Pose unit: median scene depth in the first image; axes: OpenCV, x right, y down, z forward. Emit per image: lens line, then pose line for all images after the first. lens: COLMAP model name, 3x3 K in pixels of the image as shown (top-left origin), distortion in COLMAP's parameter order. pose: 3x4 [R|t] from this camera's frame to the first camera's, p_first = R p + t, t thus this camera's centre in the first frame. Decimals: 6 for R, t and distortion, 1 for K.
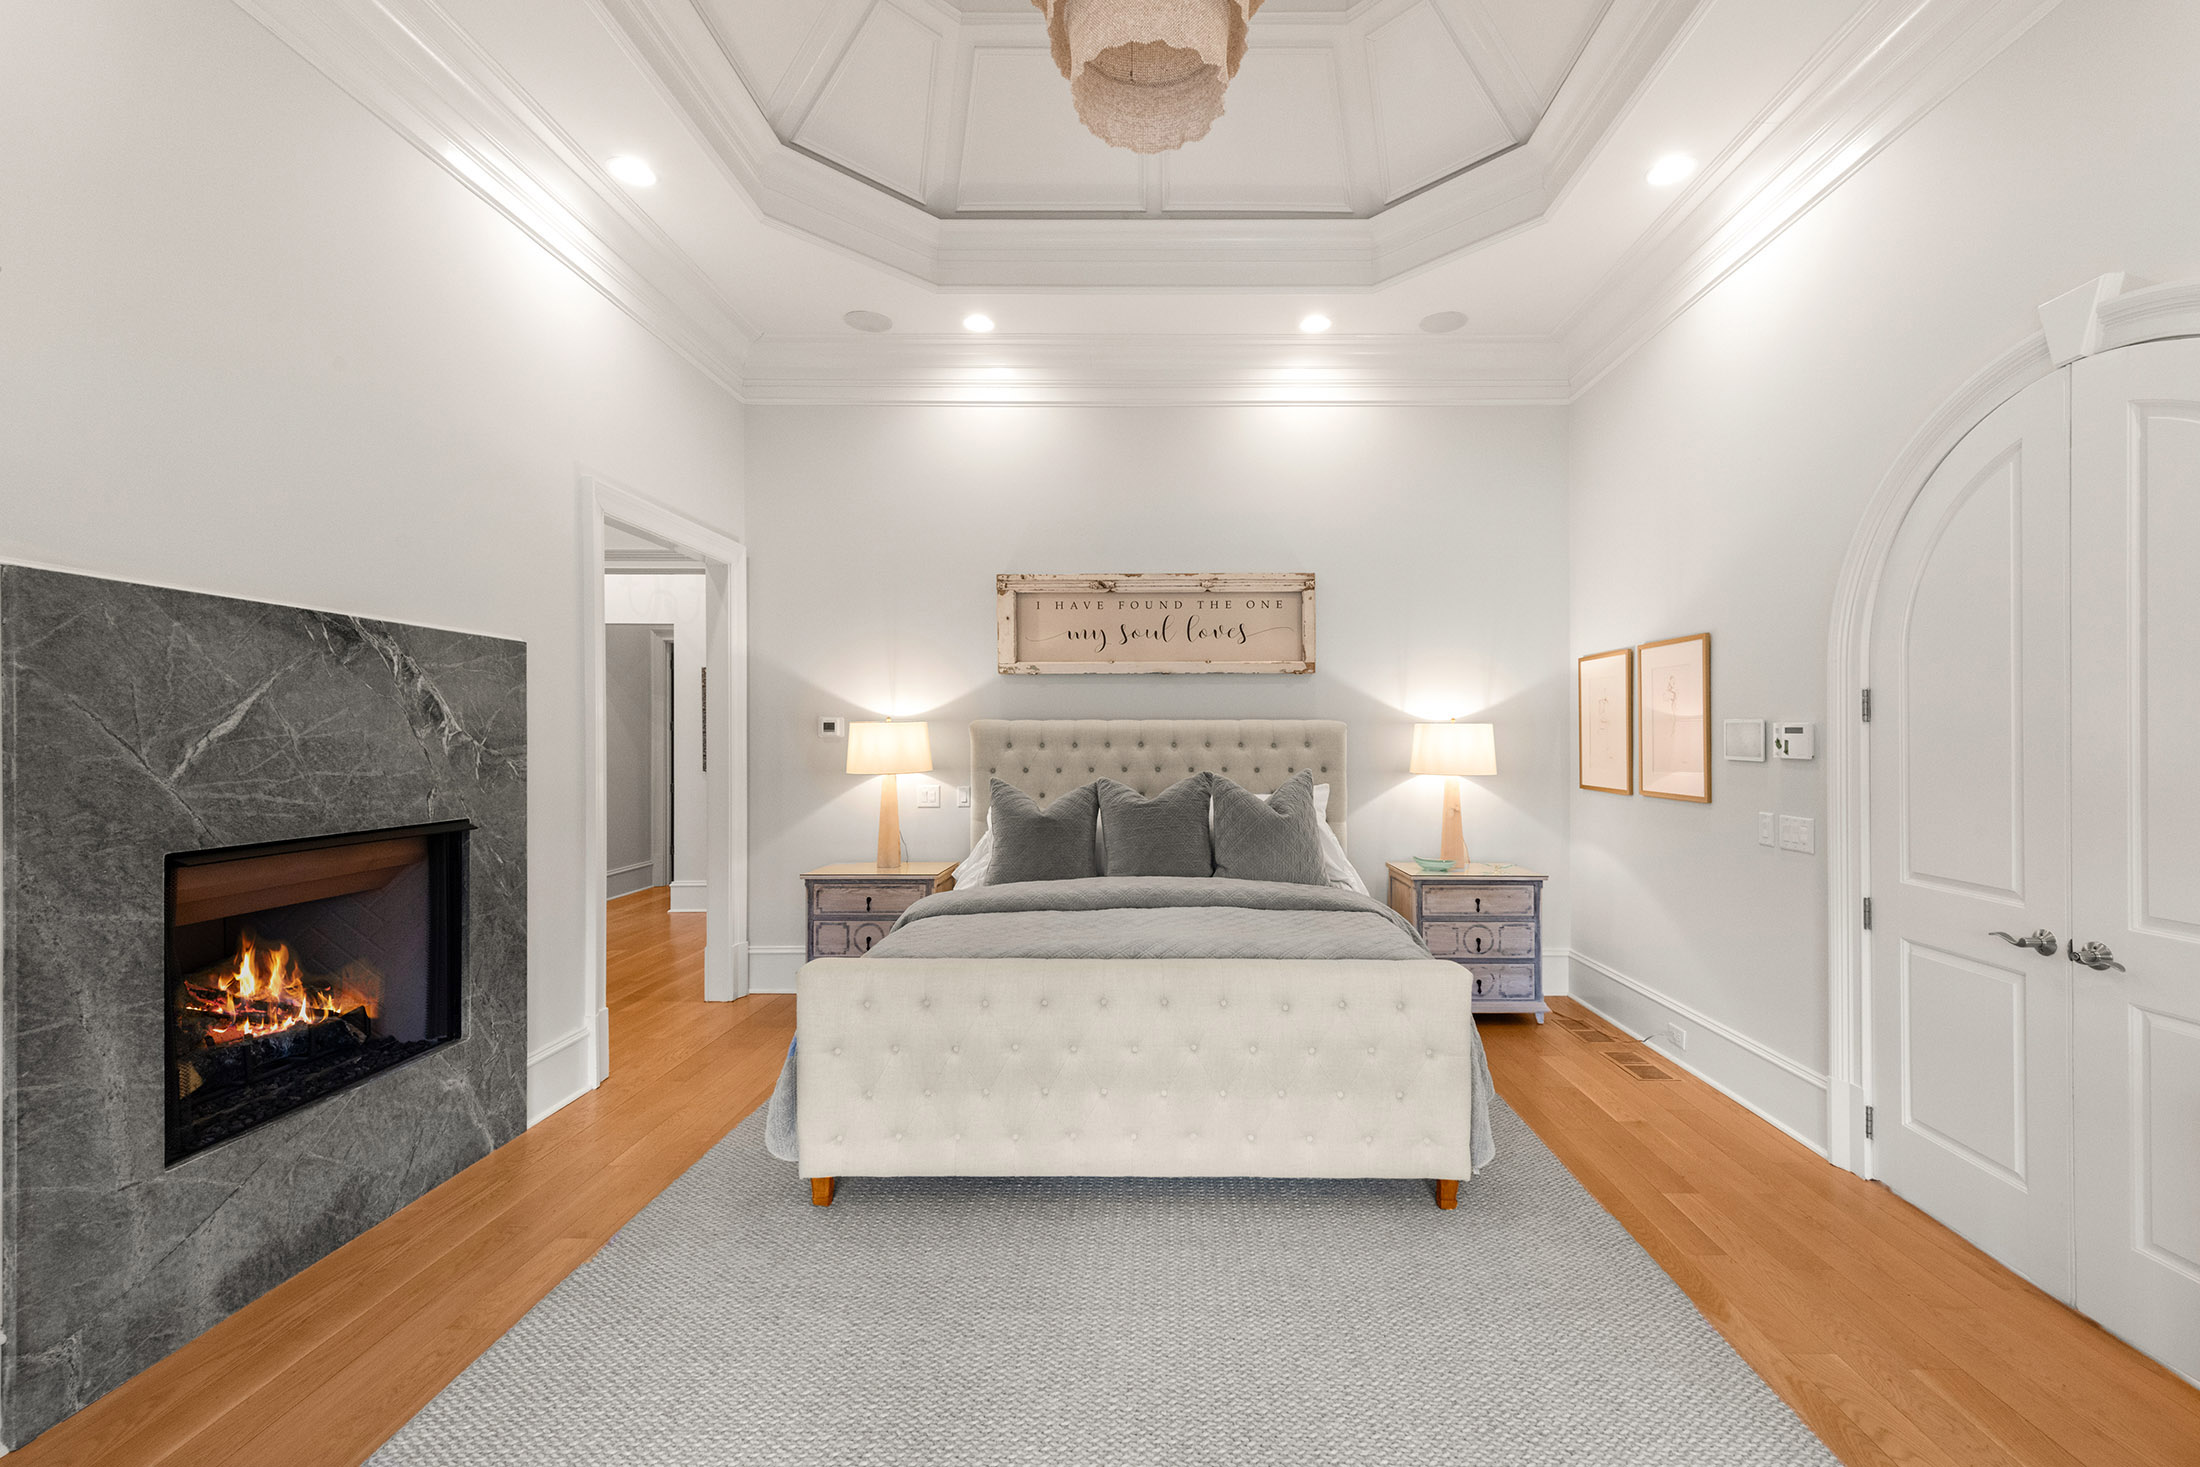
lens RADIAL K [[884.4, 0, 1159.0], [0, 884.4, 737.8], [0, 0, 1]] dist [0.007869, -0.001419]
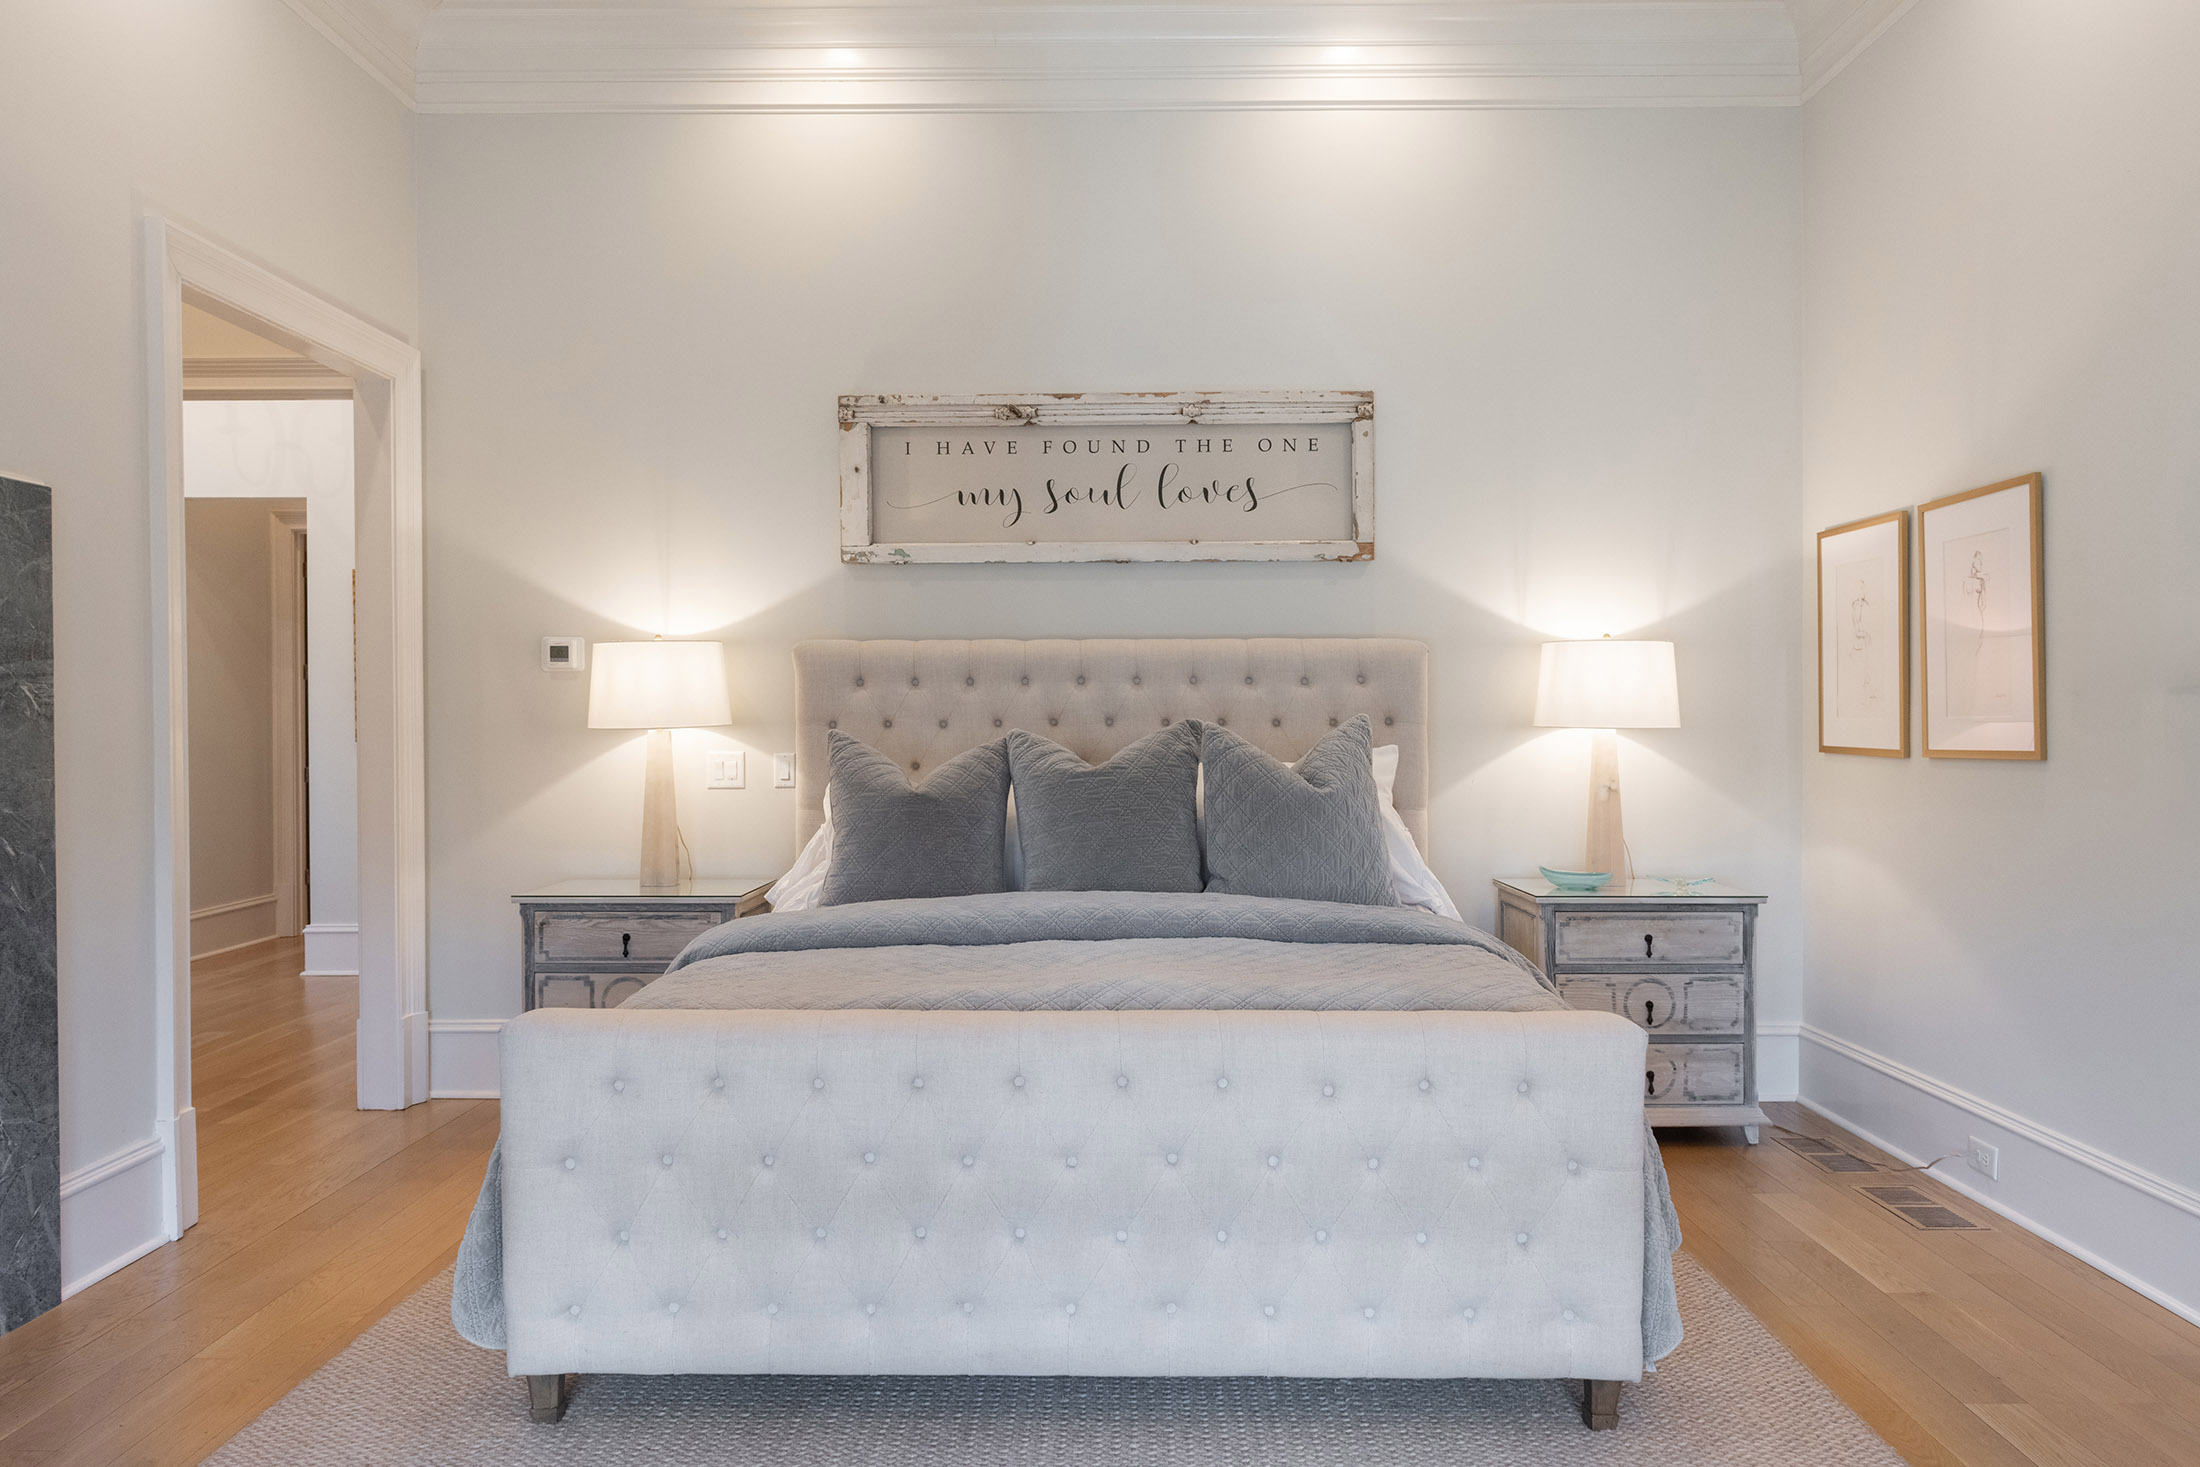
lens RADIAL K [[1458.8, 0, 1098.6], [0, 1458.8, 733.3], [0, 0, 1]] dist [-0.009515, 0.001496]
pose [[0.999961, -0.002373, -0.008520, -0.000496], [0.002447, 0.999959, 0.008703, 0.040125], [0.008499, -0.008724, 0.999926, 0.022547]]
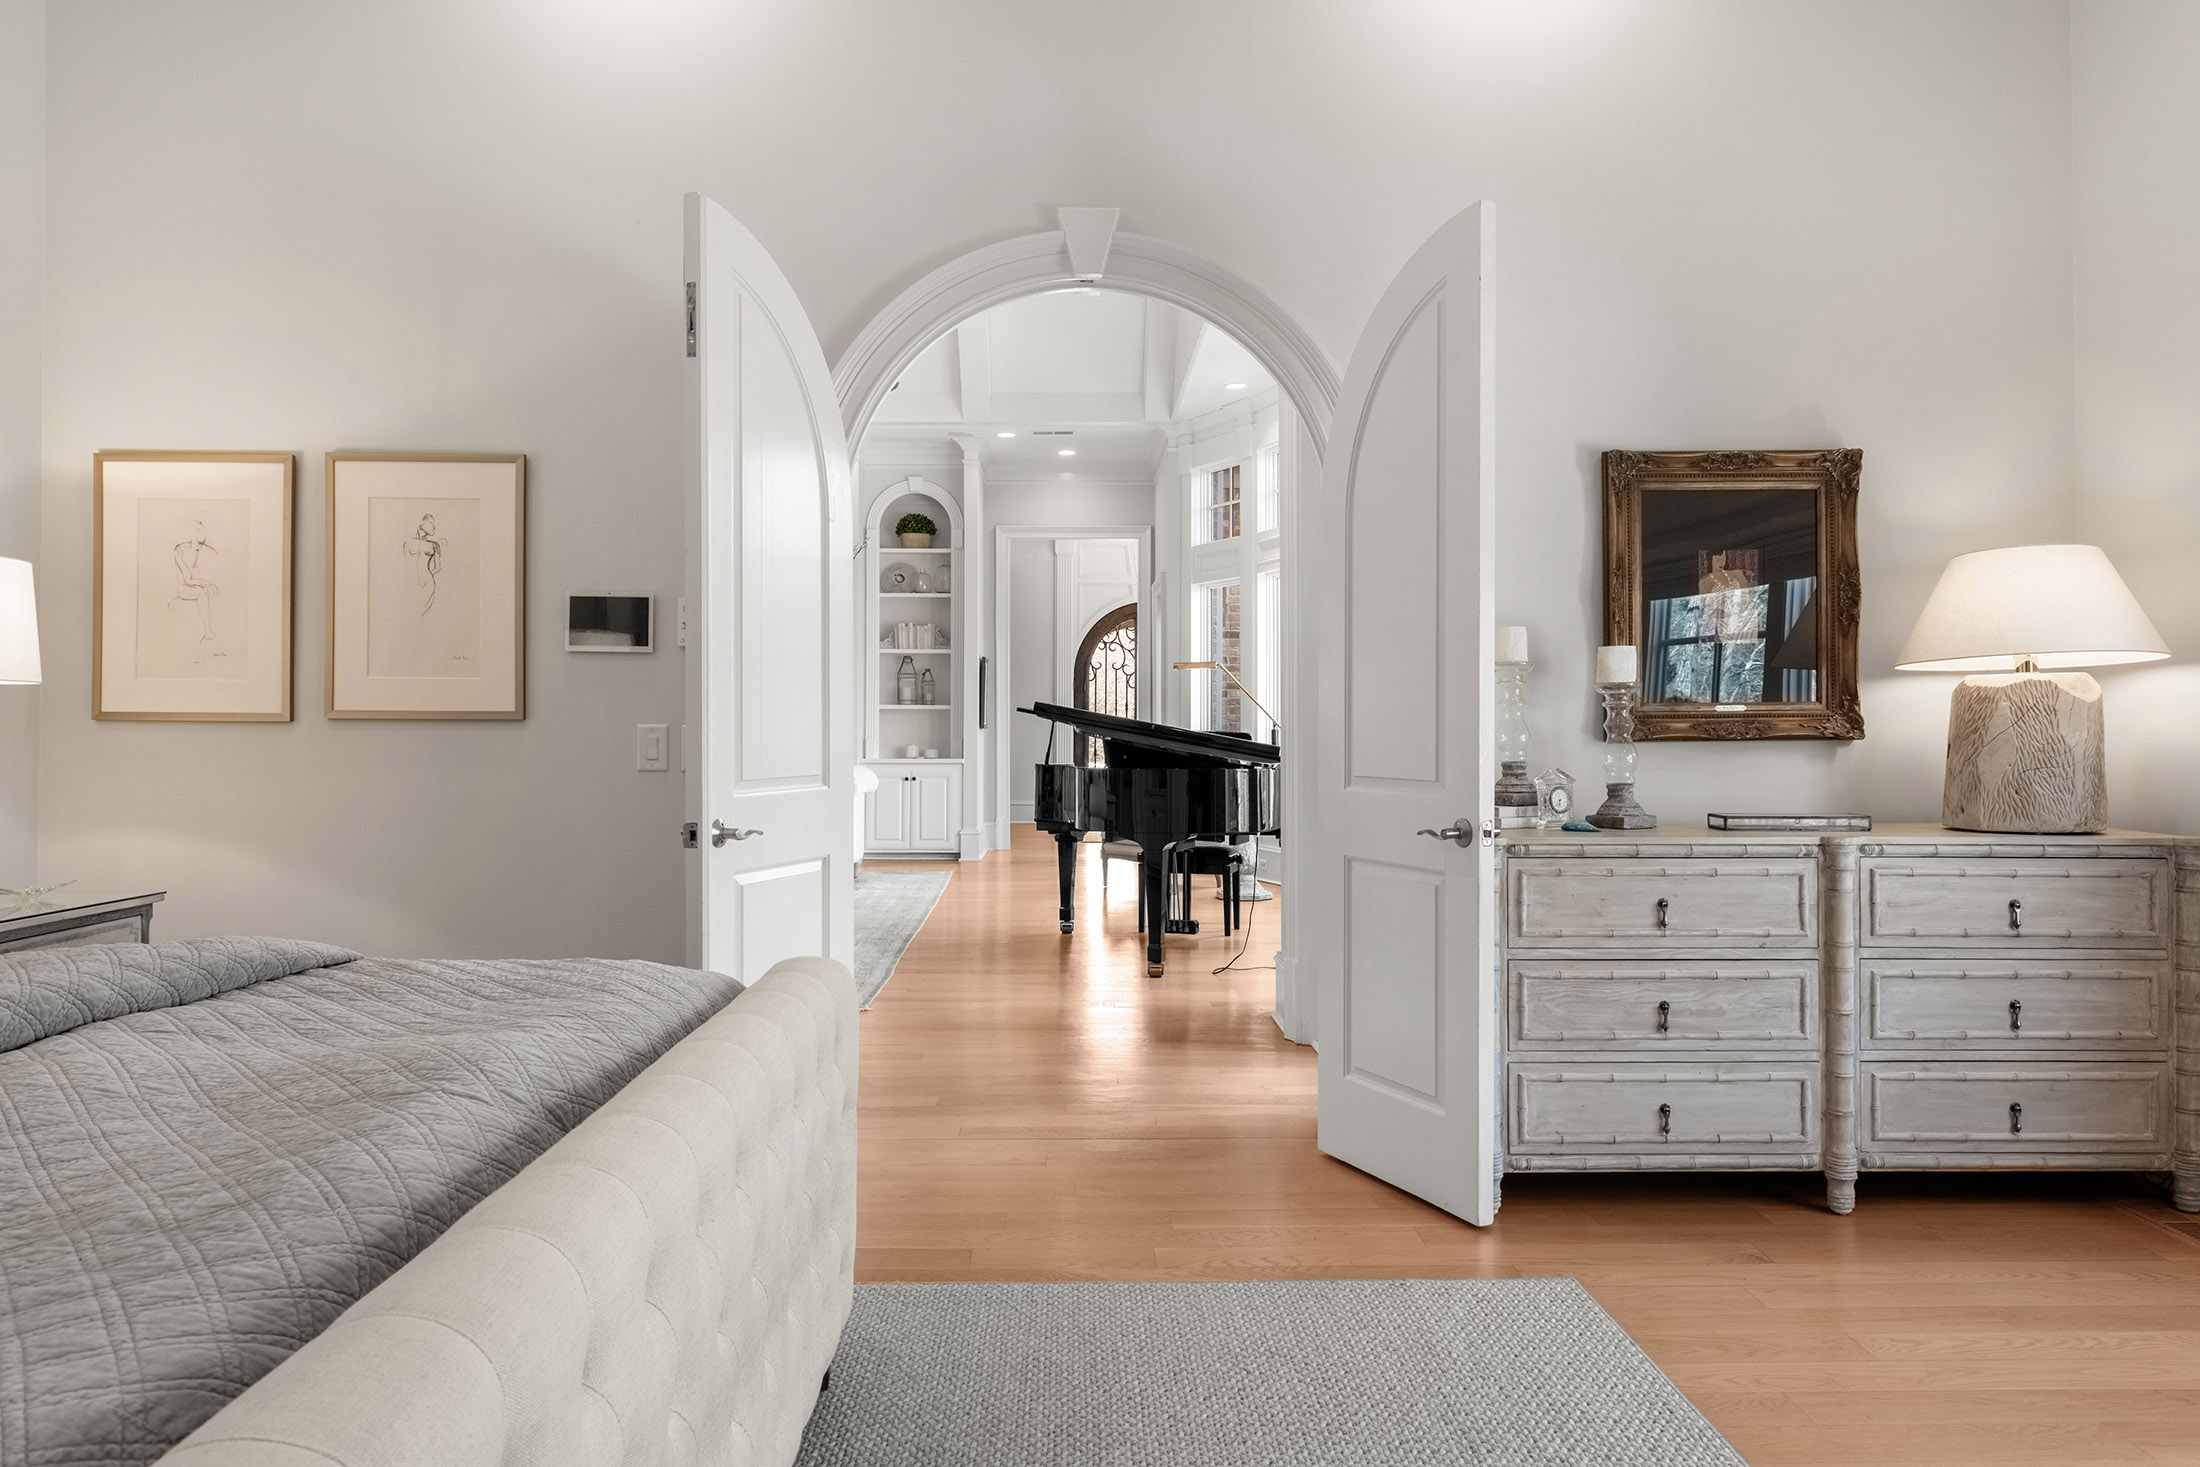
lens RADIAL K [[1458.8, 0, 1097.6], [0, 1458.8, 729.8], [0, 0, 1]] dist [-0.009515, 0.001496]
pose [[-0.026460, 0.012327, 0.999574, -0.394066], [-0.004886, 0.999910, -0.012460, 0.081016], [-0.999638, -0.005213, -0.026398, 0.550277]]
